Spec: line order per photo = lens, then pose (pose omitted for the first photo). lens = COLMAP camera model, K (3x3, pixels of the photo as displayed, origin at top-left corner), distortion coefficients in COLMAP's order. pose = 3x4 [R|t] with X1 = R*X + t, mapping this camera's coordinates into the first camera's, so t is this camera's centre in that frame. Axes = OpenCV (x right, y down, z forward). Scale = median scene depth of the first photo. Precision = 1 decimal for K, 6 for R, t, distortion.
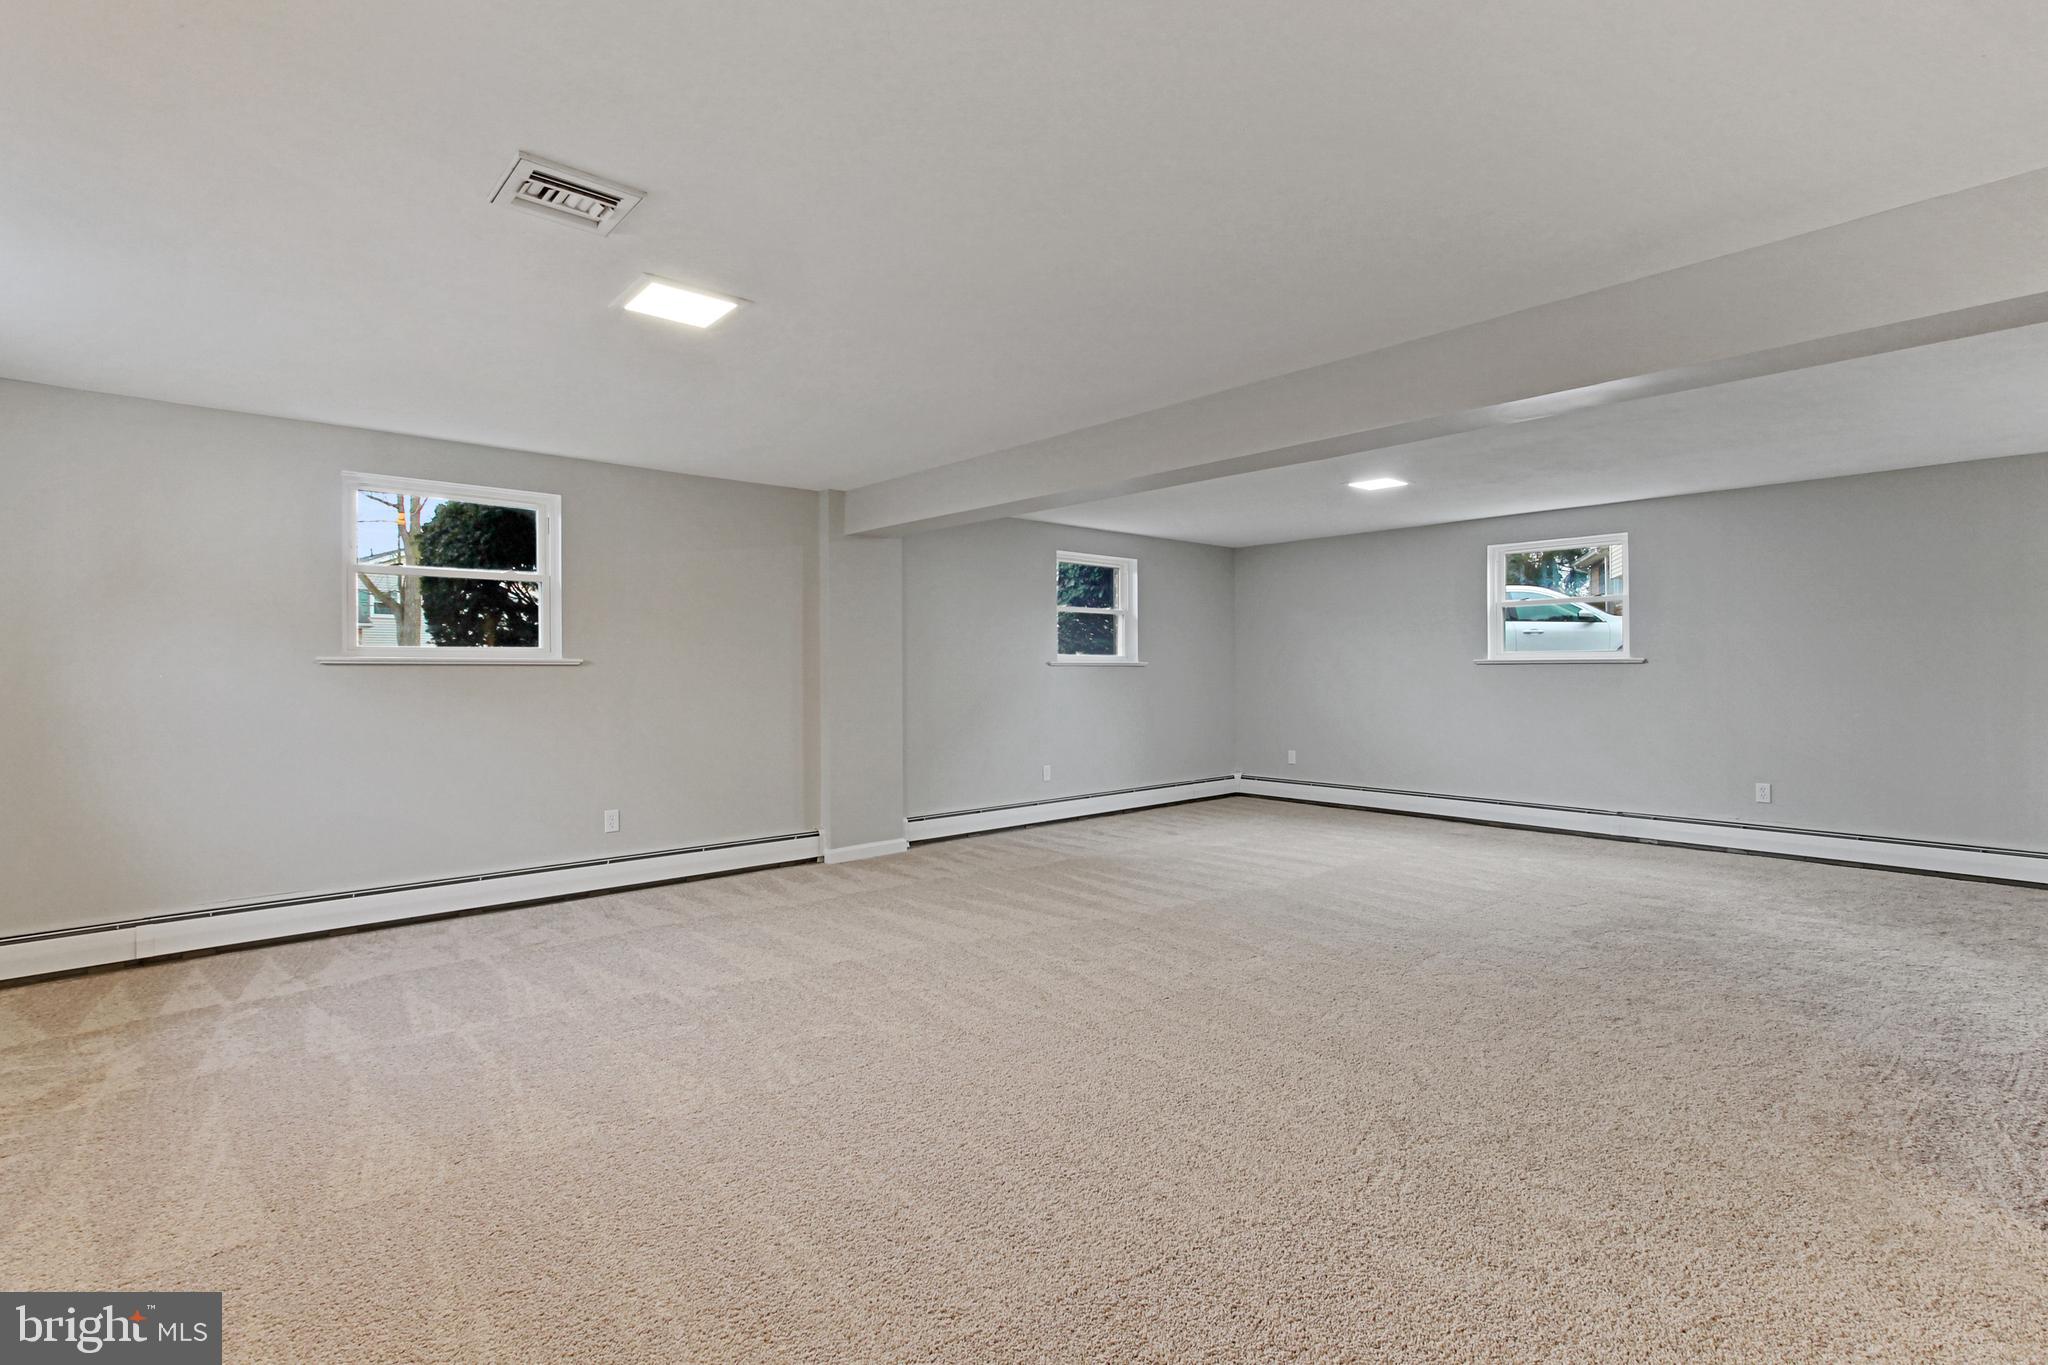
lens RADIAL K [[959.4, 0, 1016.4], [0, 959.4, 683.7], [0, 0, 1]] dist [-0.003872, 0.004733]
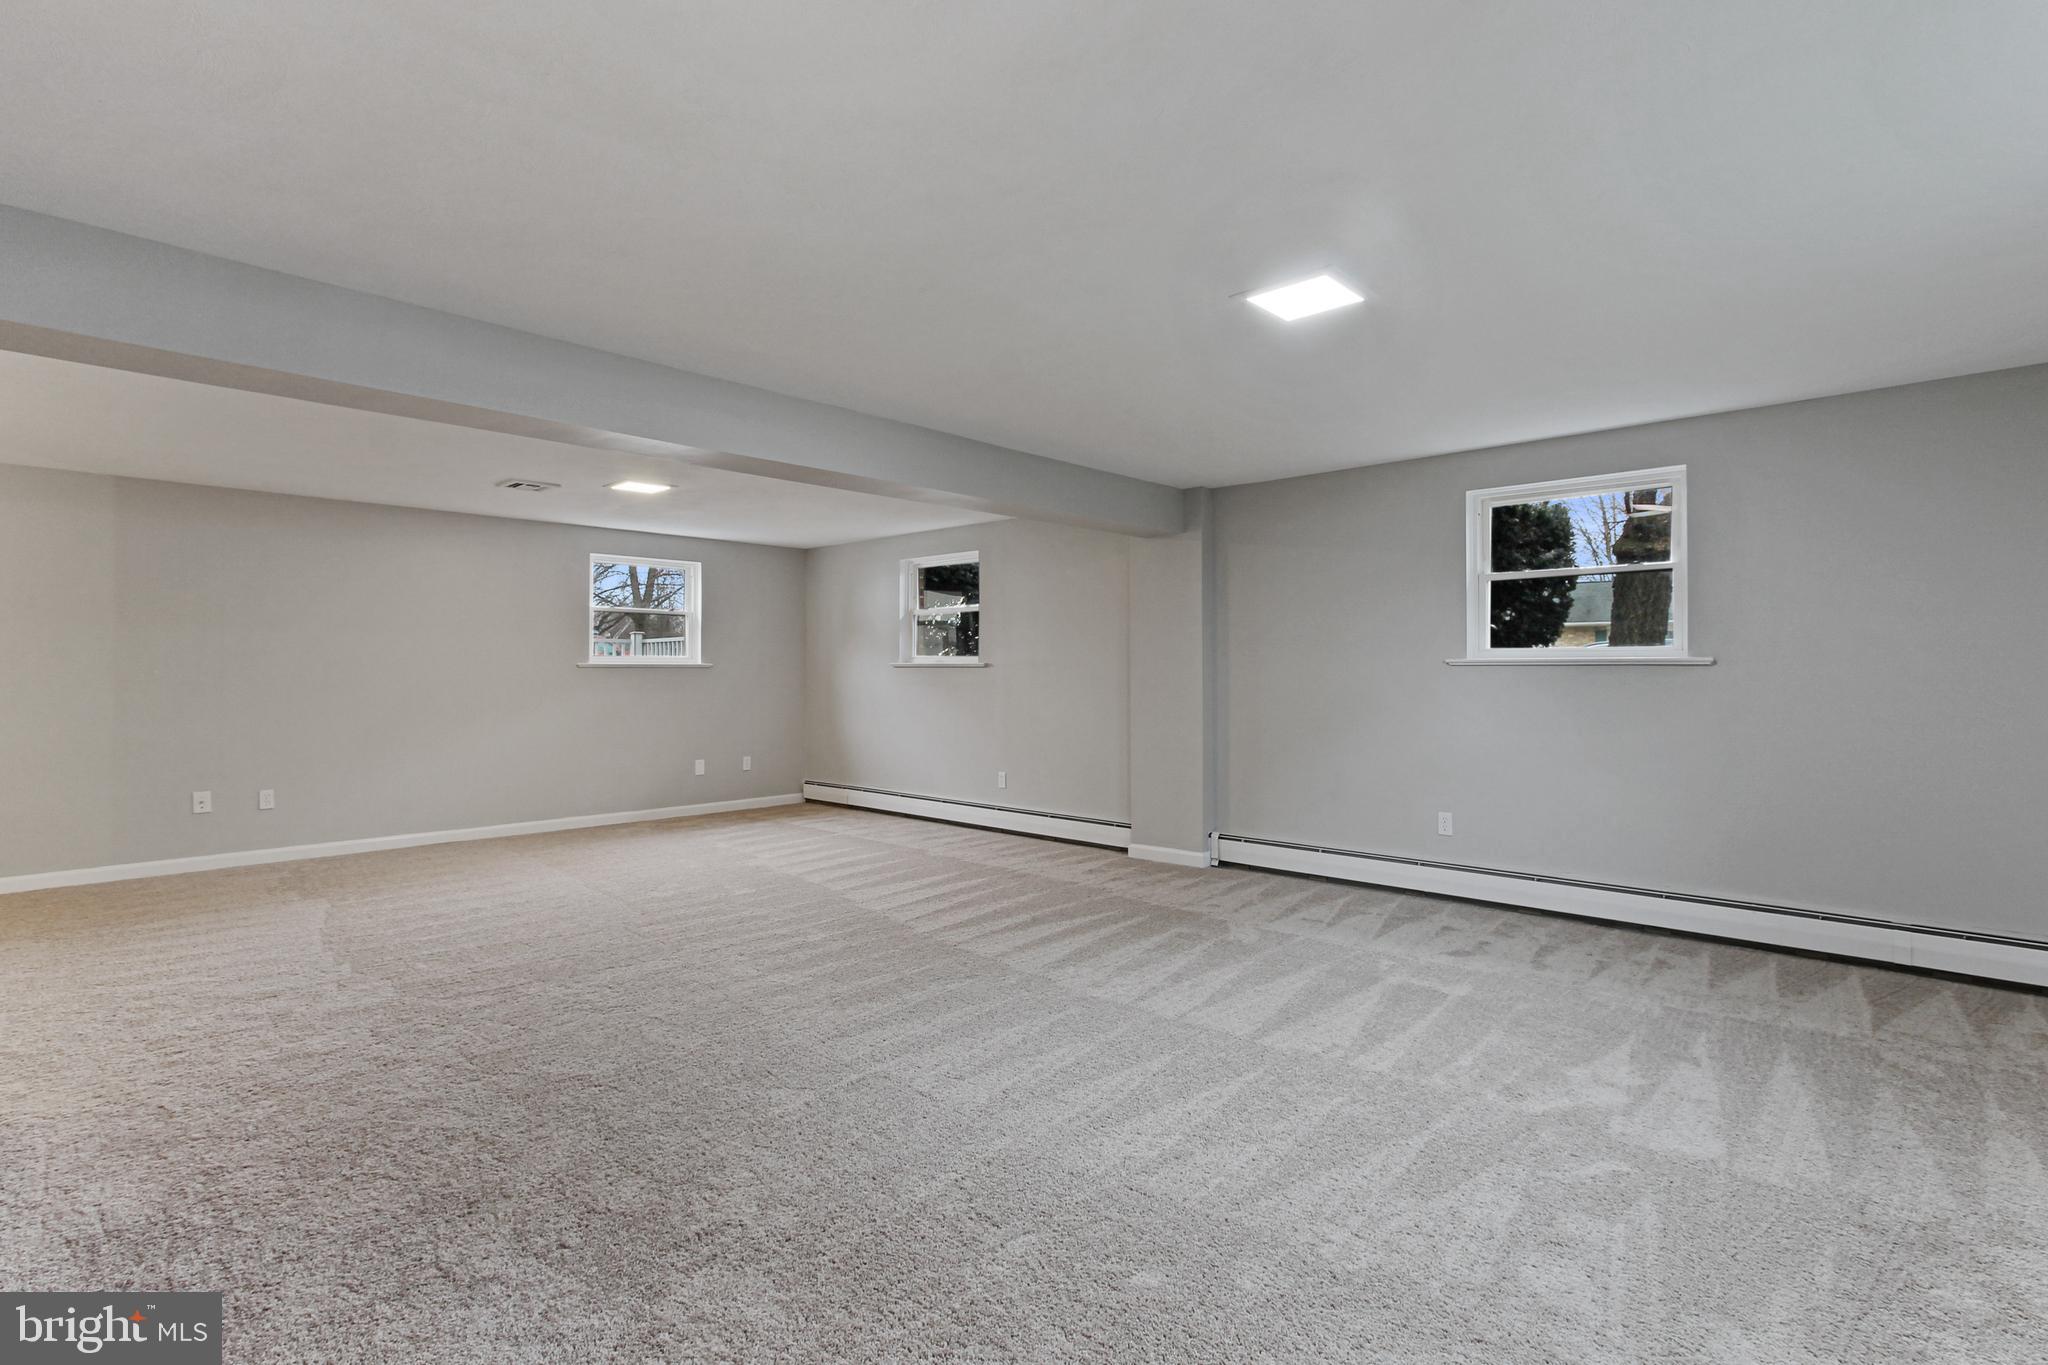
lens RADIAL K [[959.4, 0, 1014.2], [0, 959.4, 673.0], [0, 0, 1]] dist [-0.003872, 0.004733]
pose [[0.090167, 0.003798, -0.995919, 0.824771], [-0.015834, 0.999872, 0.002380, -0.011523], [0.995801, 0.015555, 0.090215, 0.776294]]
